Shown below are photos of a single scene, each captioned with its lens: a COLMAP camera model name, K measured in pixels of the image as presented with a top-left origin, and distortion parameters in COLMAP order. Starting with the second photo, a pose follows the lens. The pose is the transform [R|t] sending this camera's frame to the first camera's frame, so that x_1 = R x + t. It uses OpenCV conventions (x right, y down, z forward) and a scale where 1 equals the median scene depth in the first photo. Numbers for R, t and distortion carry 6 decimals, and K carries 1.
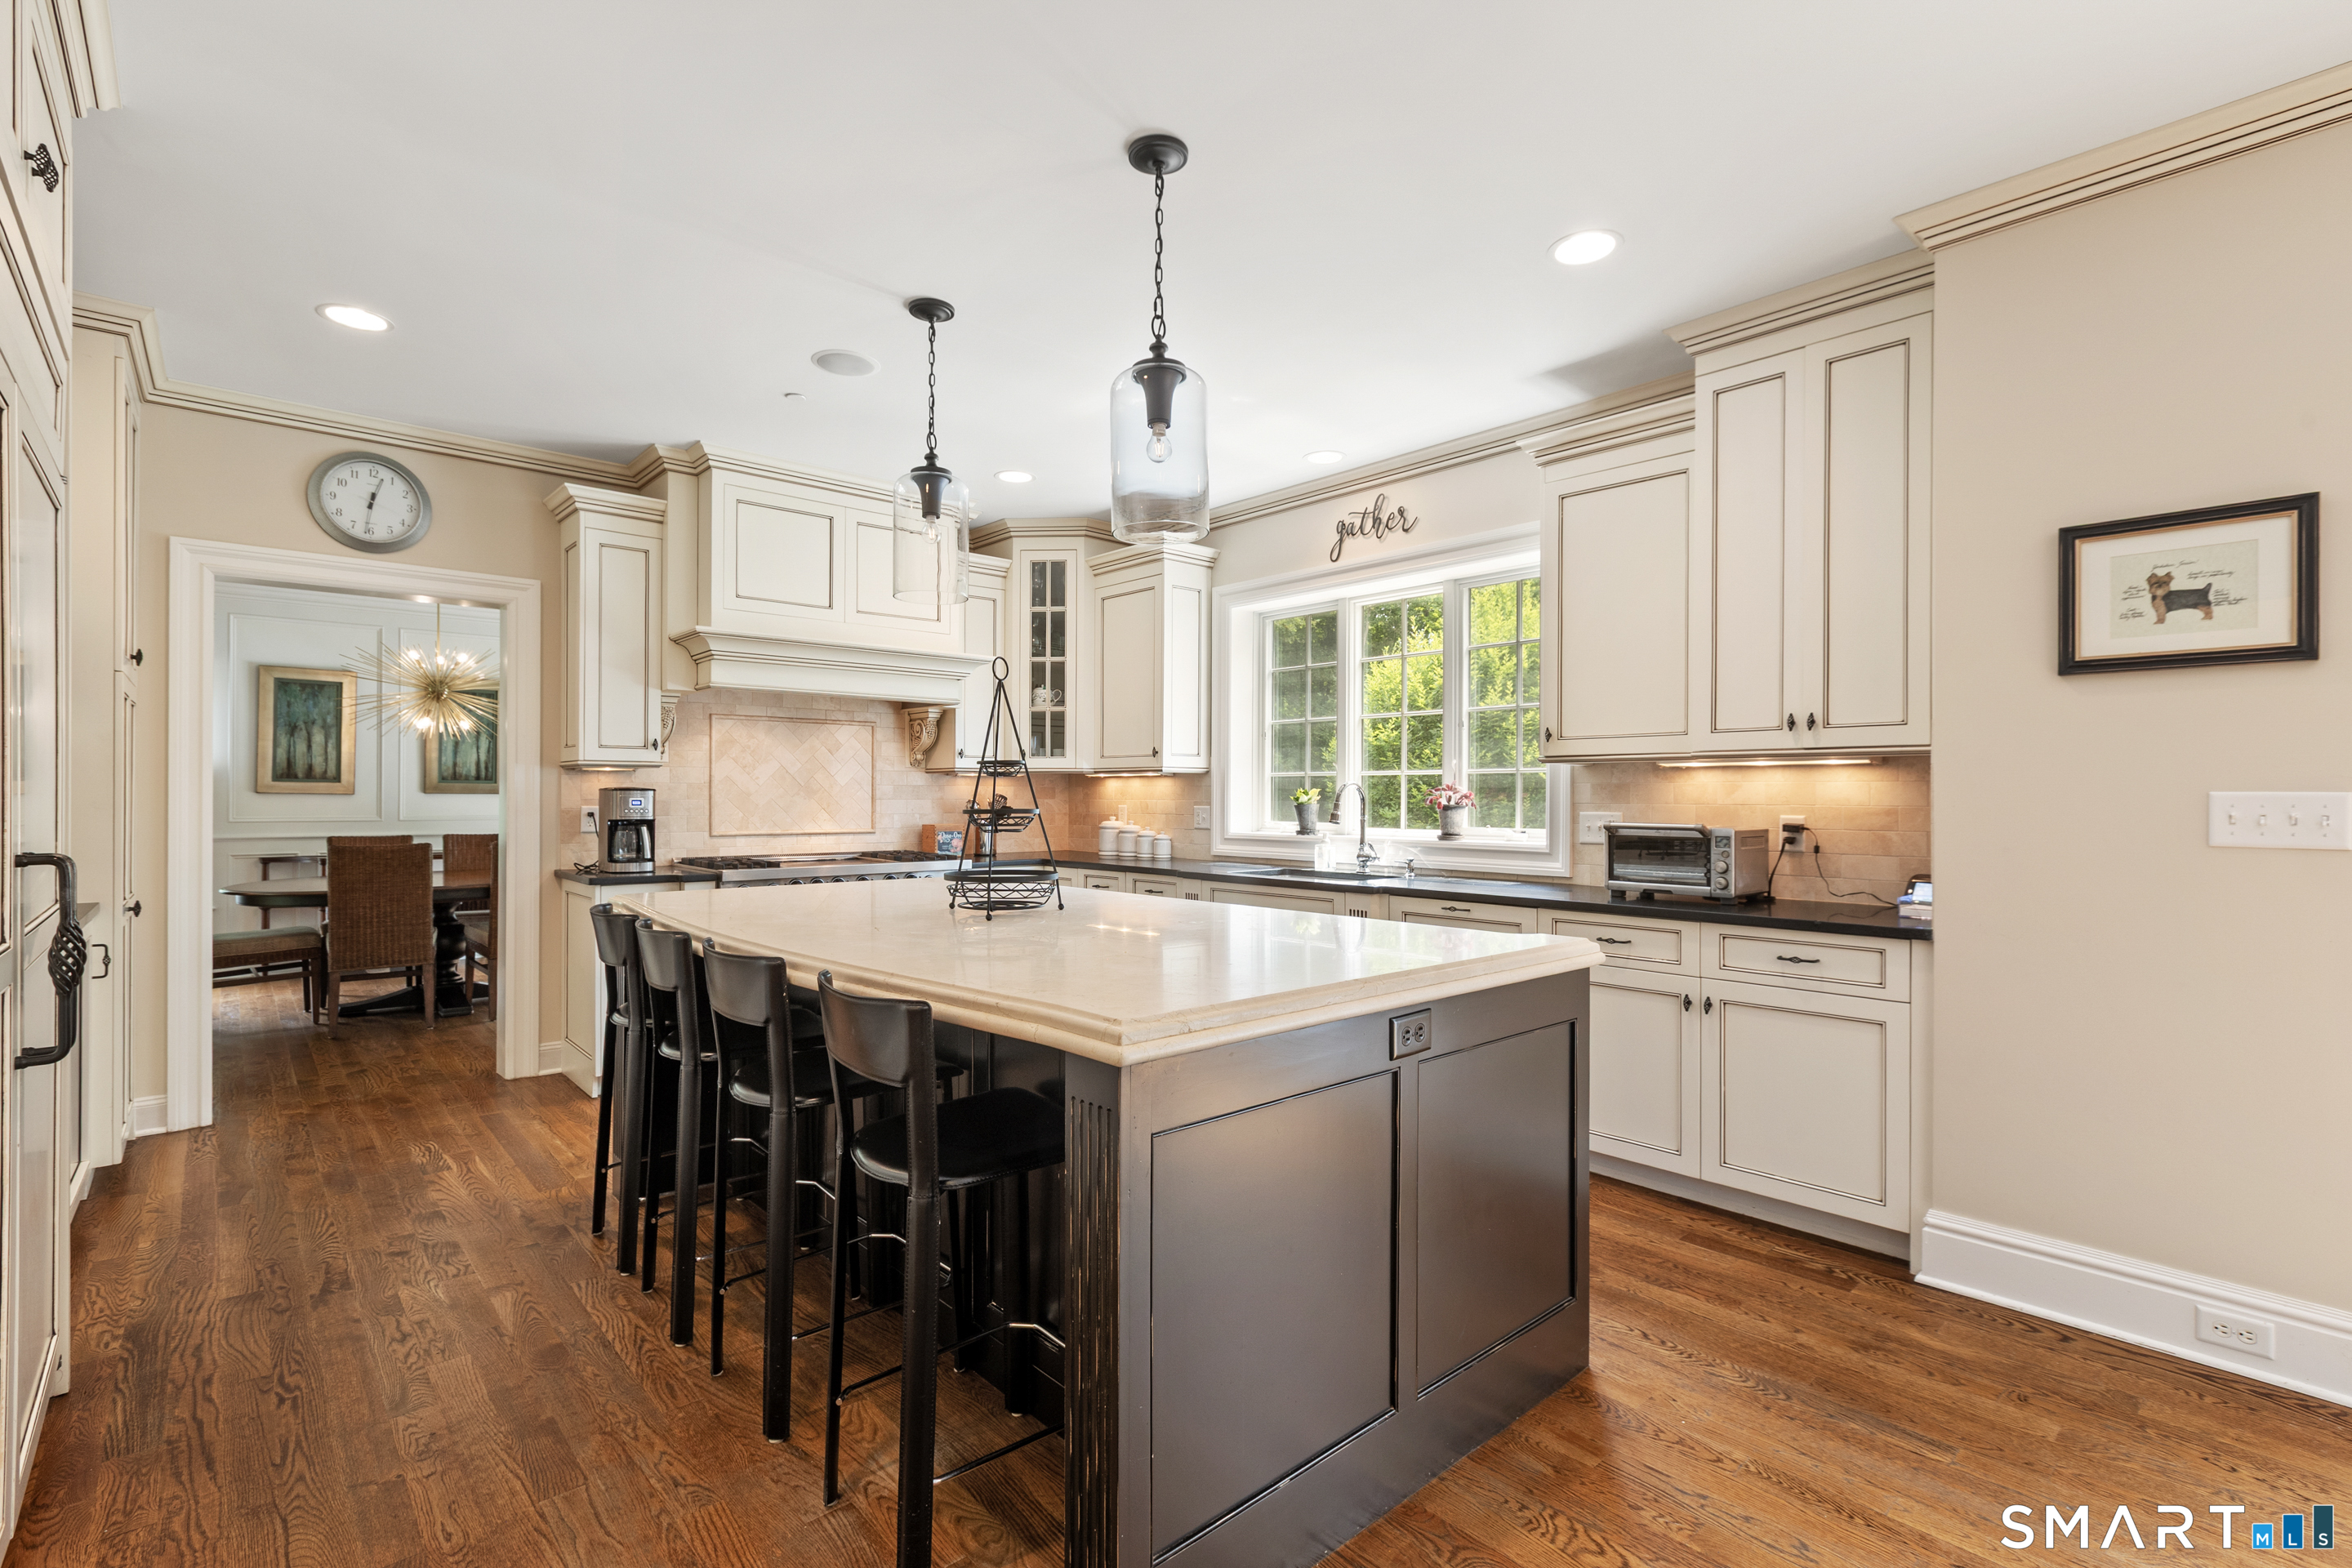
lens RADIAL K [[1063.4, 0, 1175.0], [0, 1063.4, 794.8], [0, 0, 1]] dist [-0.000366, -0.000386]
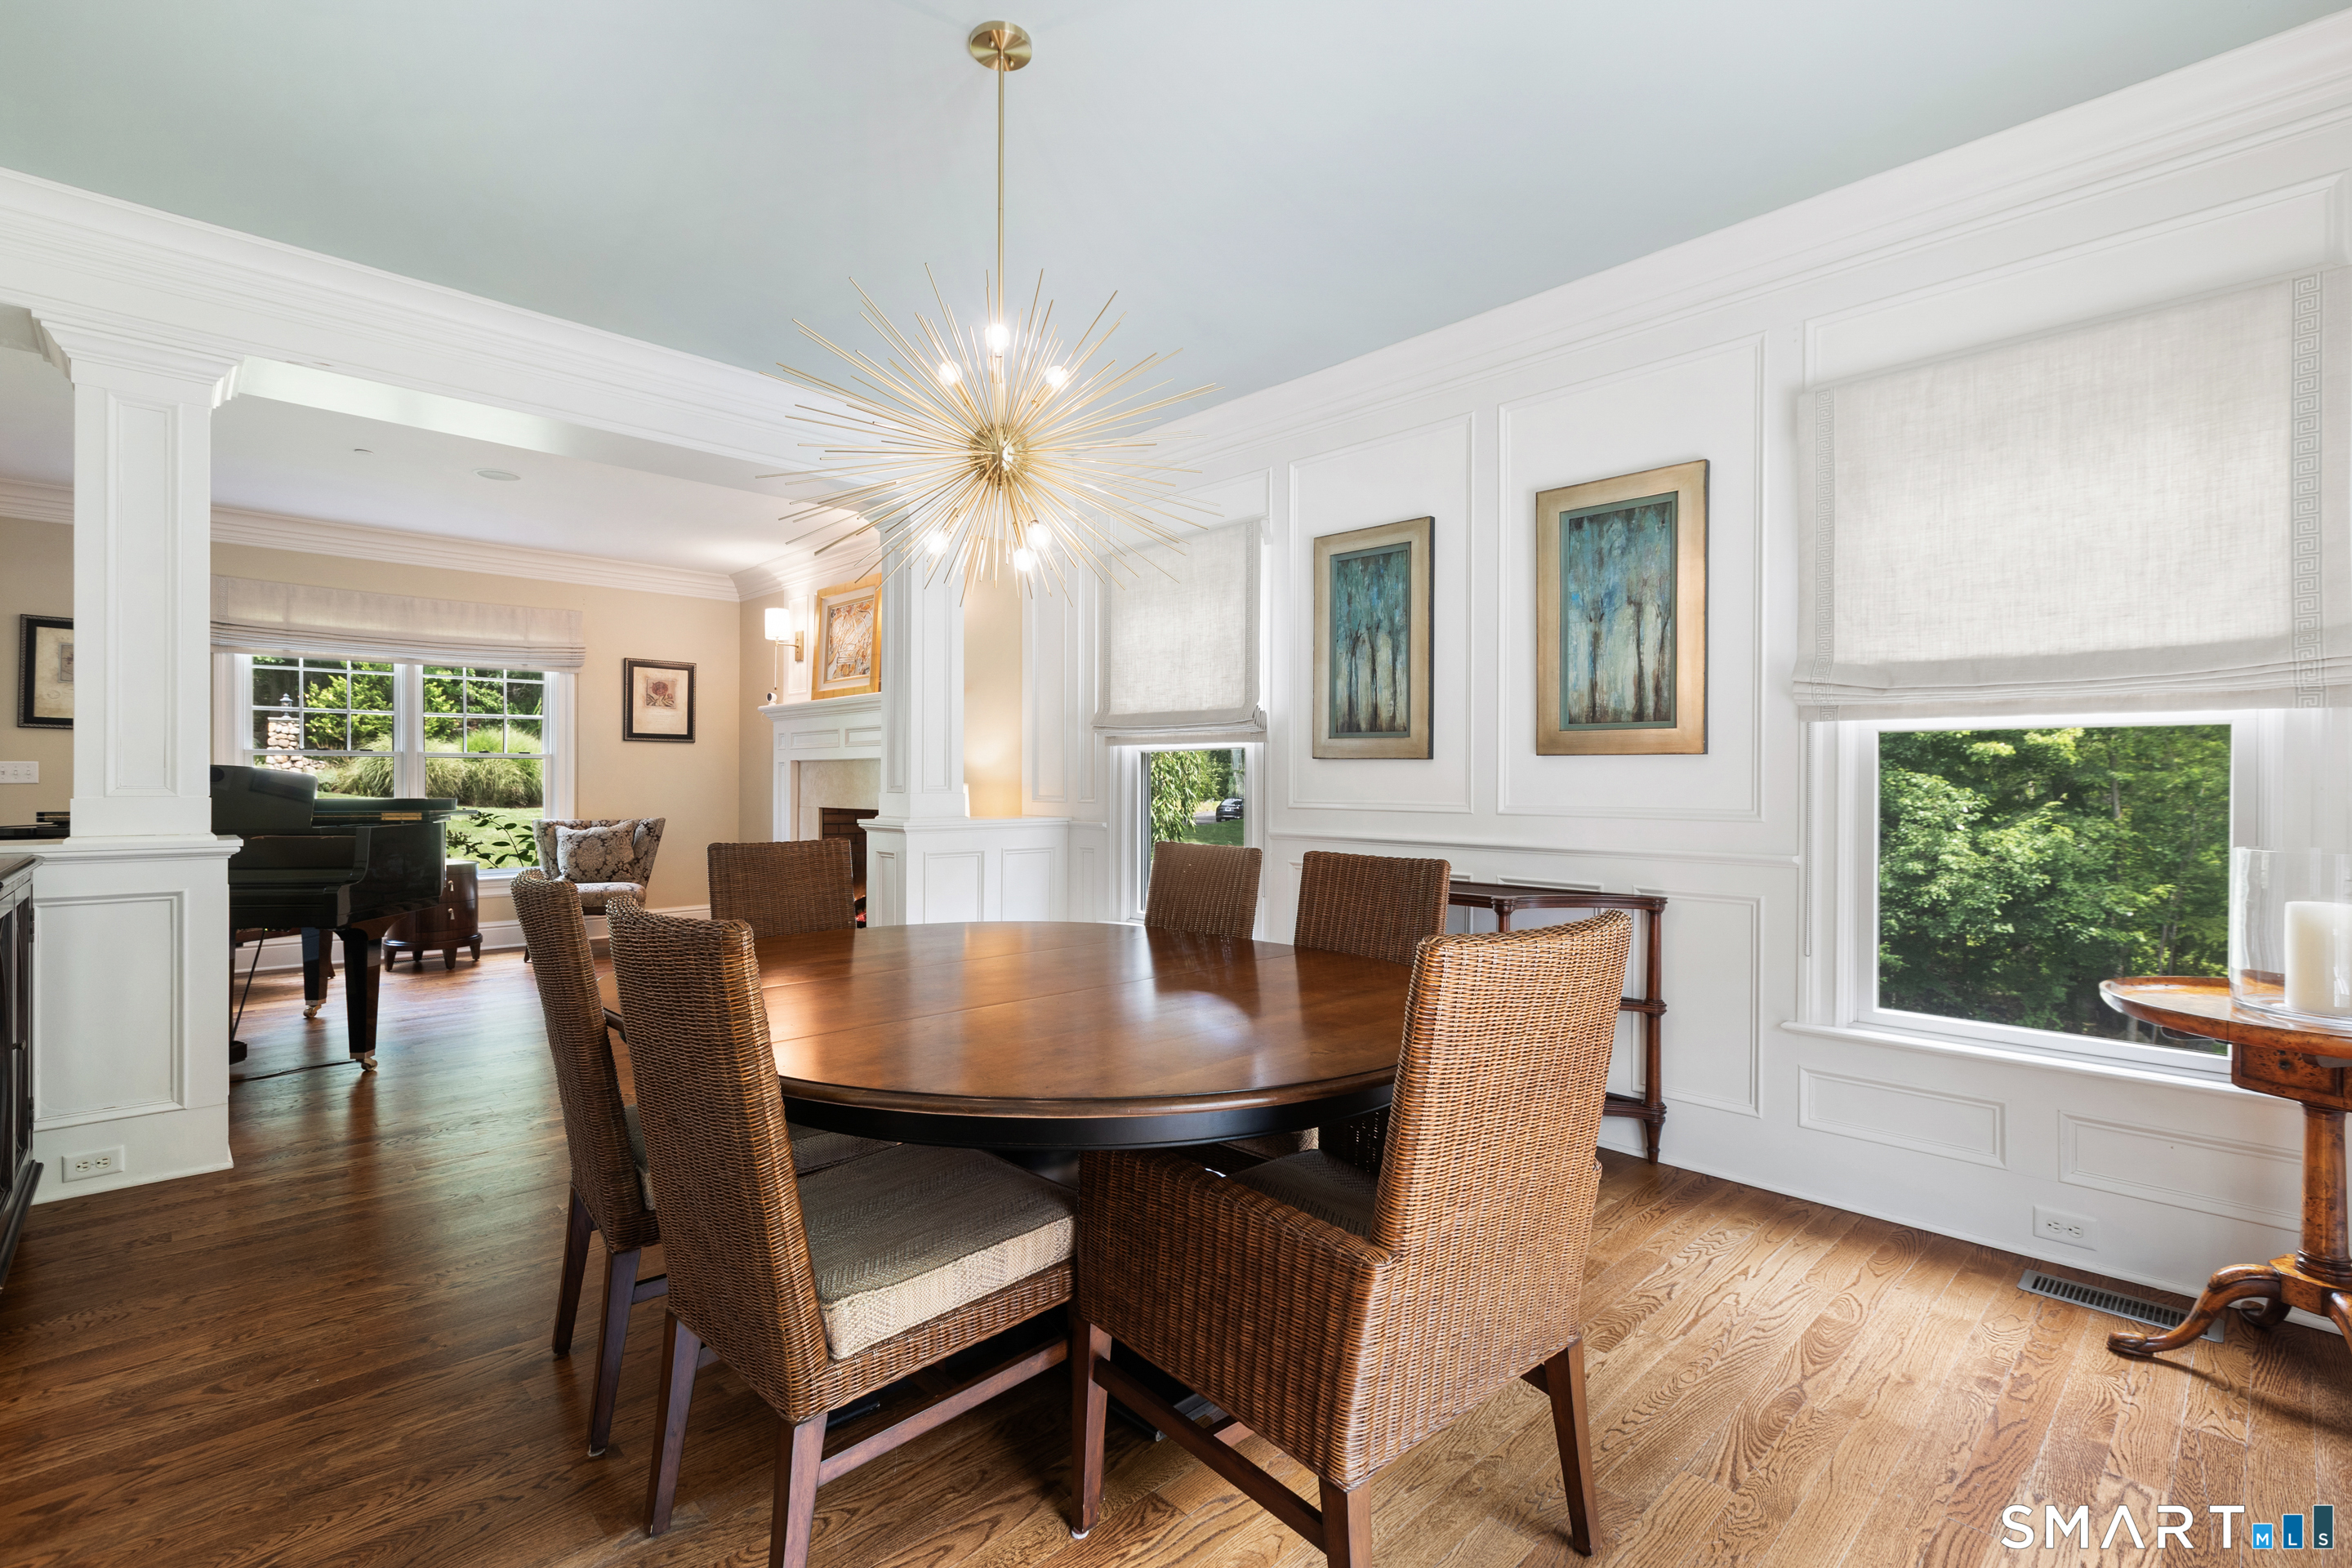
lens RADIAL K [[1063.4, 0, 1176.2], [0, 1063.4, 780.2], [0, 0, 1]] dist [-0.000366, -0.000386]
pose [[0.023150, -0.000458, -0.999732, -0.279954], [-0.000738, 1.000000, -0.000475, 0.009261], [0.999732, 0.000749, 0.023149, 0.884334]]
